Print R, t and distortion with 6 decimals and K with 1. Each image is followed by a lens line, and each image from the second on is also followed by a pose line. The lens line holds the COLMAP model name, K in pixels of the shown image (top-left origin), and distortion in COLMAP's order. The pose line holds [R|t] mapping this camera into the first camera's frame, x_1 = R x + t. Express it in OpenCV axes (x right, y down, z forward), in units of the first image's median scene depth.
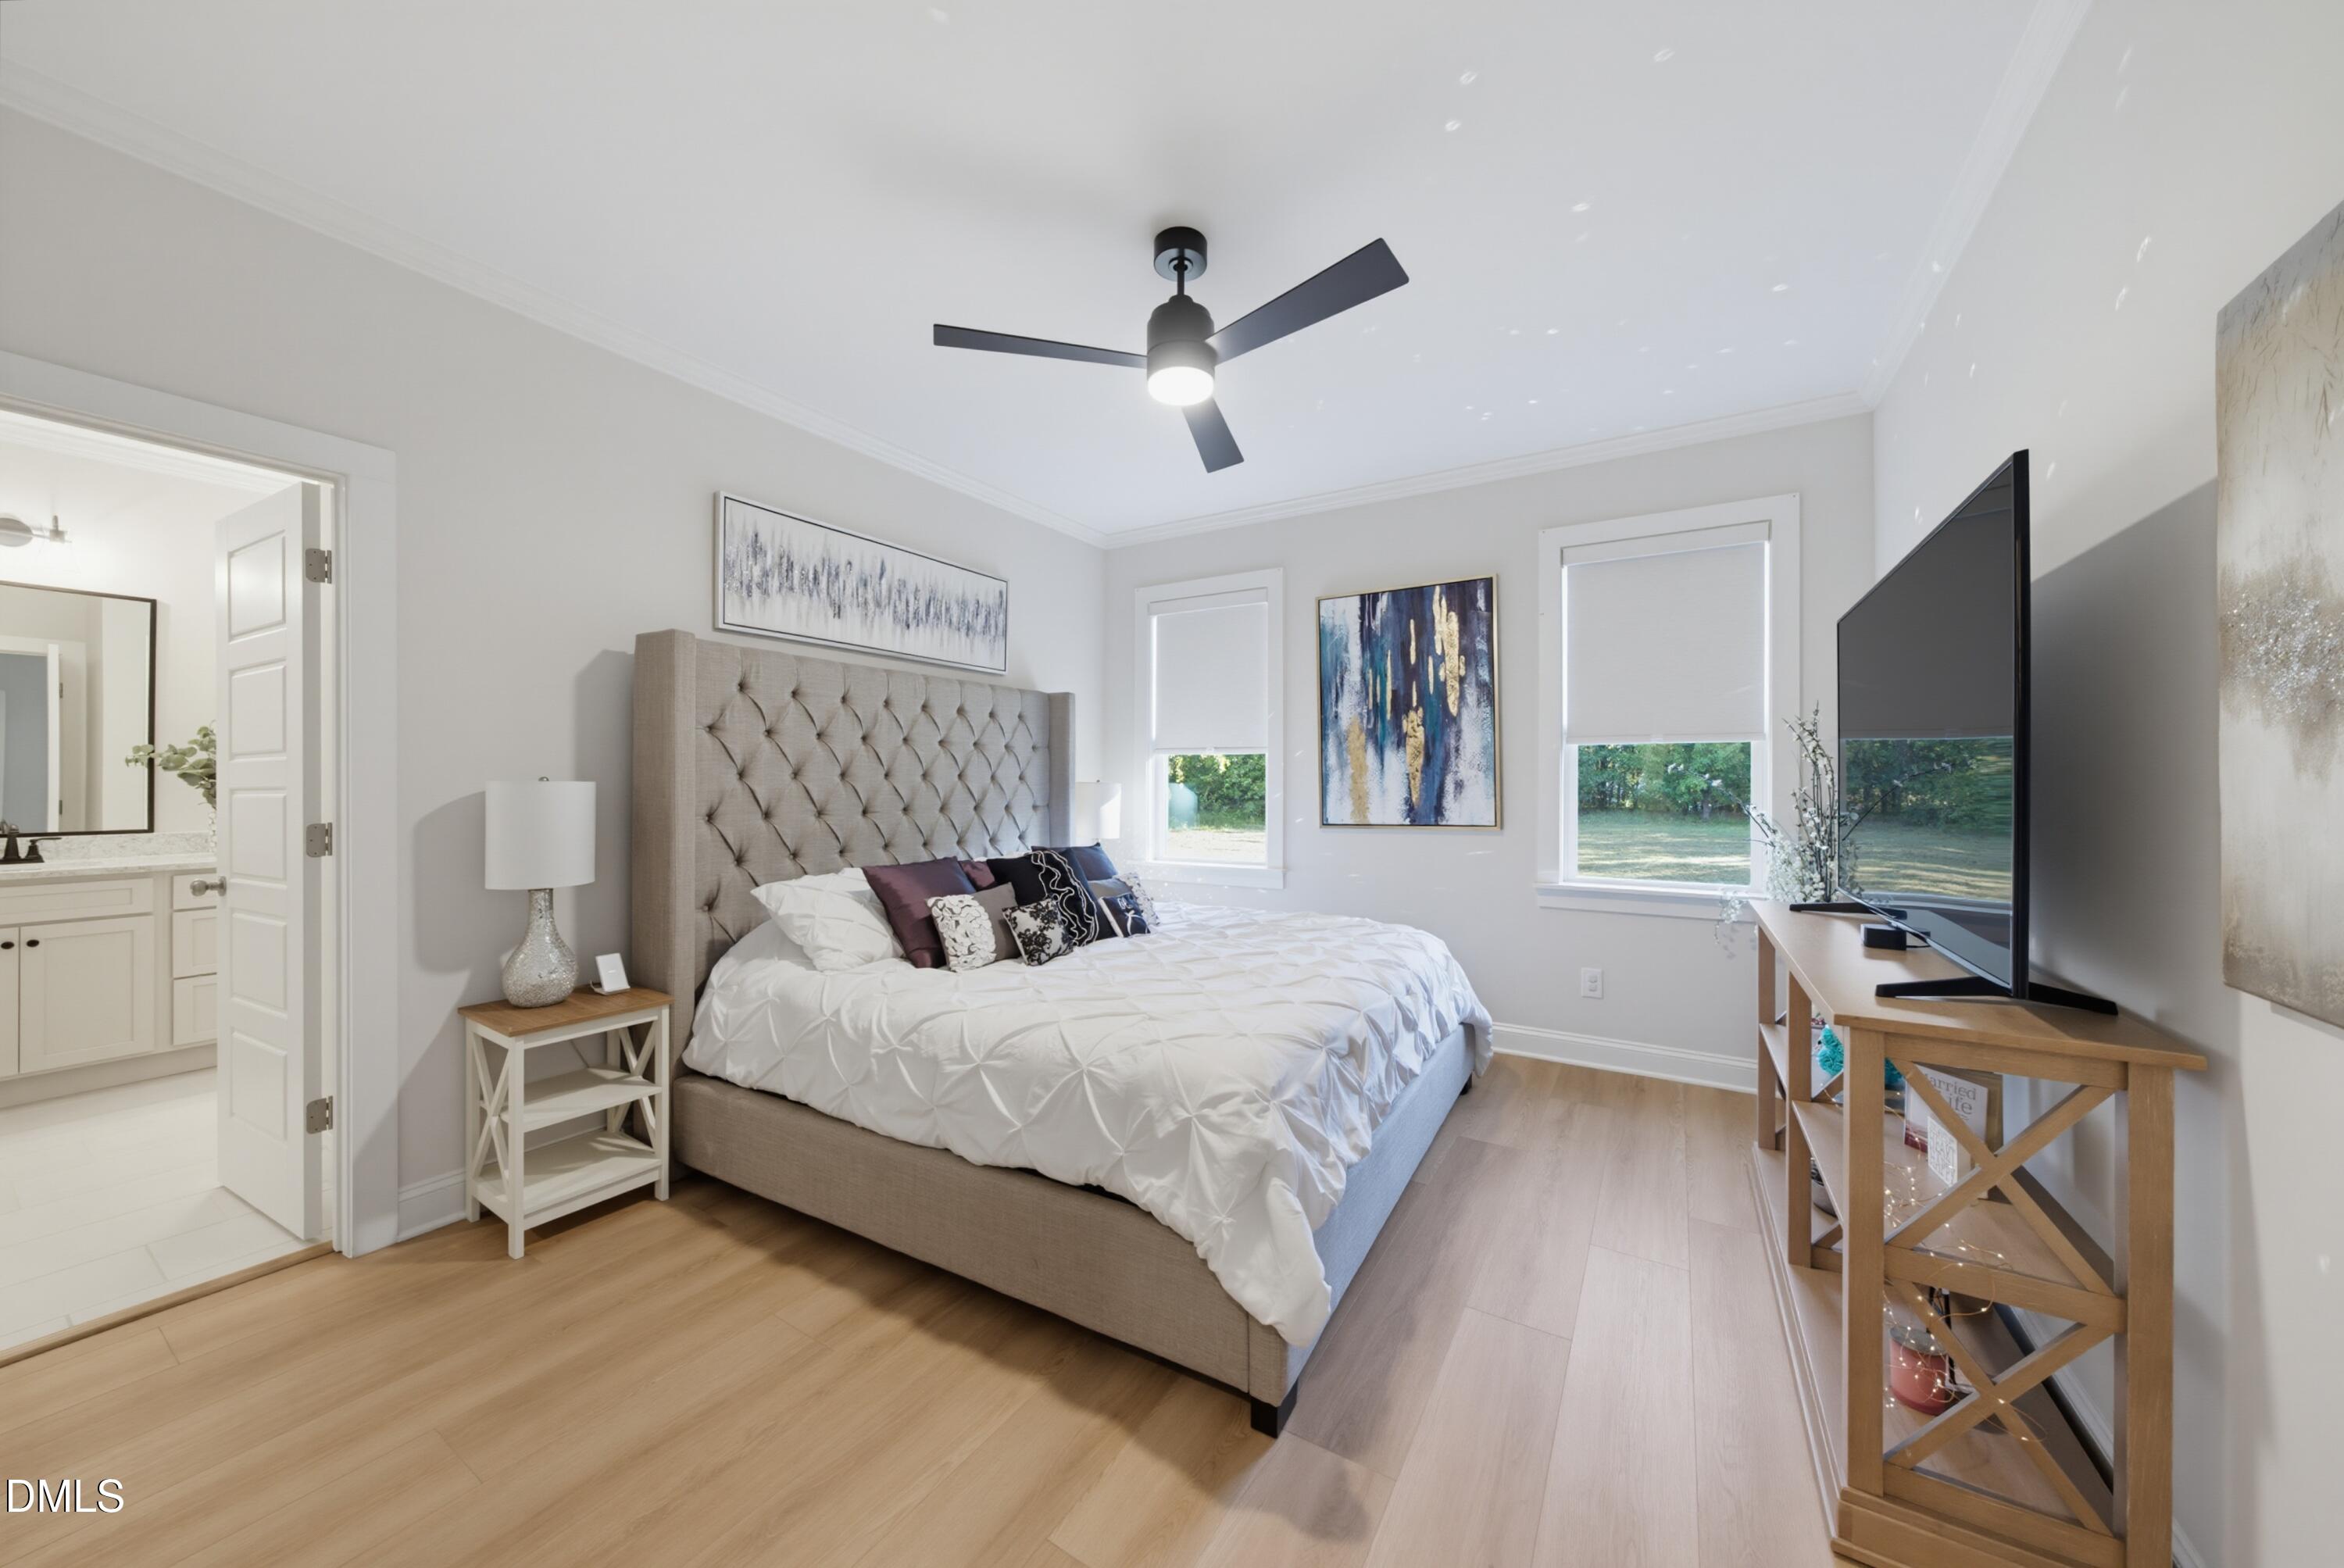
lens RADIAL K [[803.3, 0, 1178.3], [0, 803.3, 784.9], [0, 0, 1]] dist [-0.000411, 0.000143]
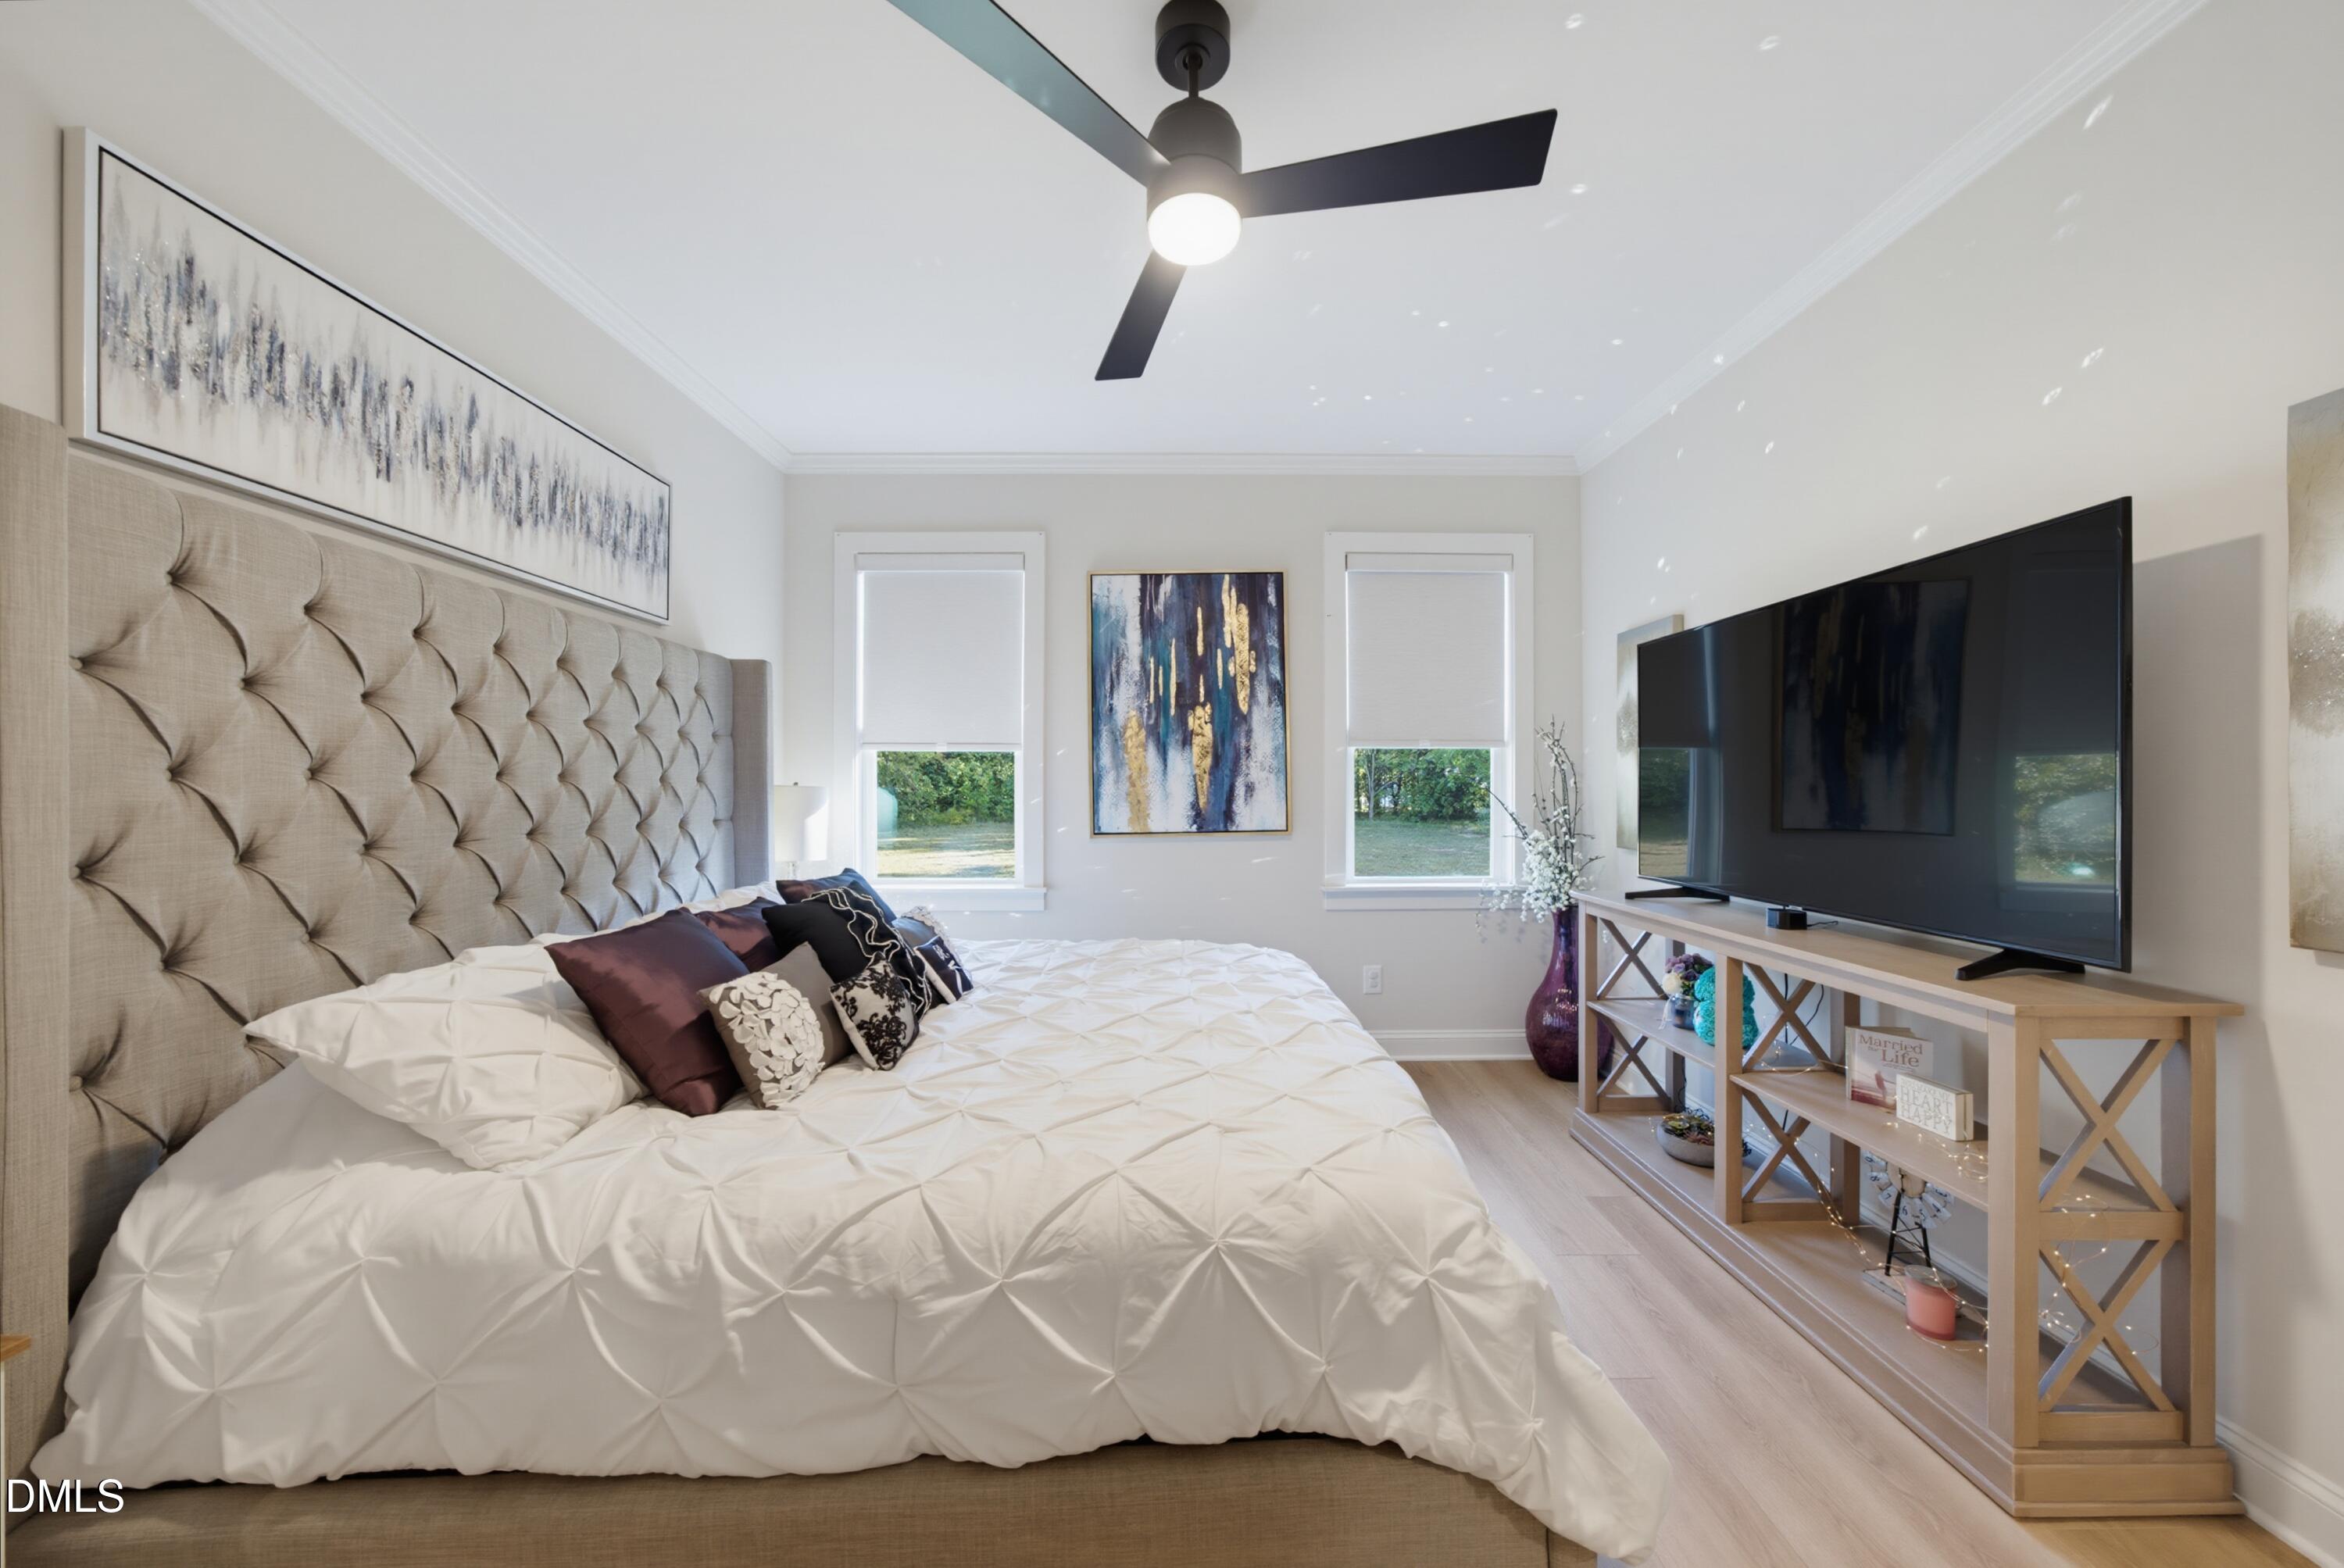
lens RADIAL K [[797.2, 0, 1171.9], [0, 797.2, 791.8], [0, 0, 1]] dist [0.002934, 0.000213]
pose [[0.852369, -0.007600, 0.522885, -0.265237], [0.006320, 0.999971, 0.004232, 0.000993], [-0.522902, -0.000303, 0.852393, 0.280425]]
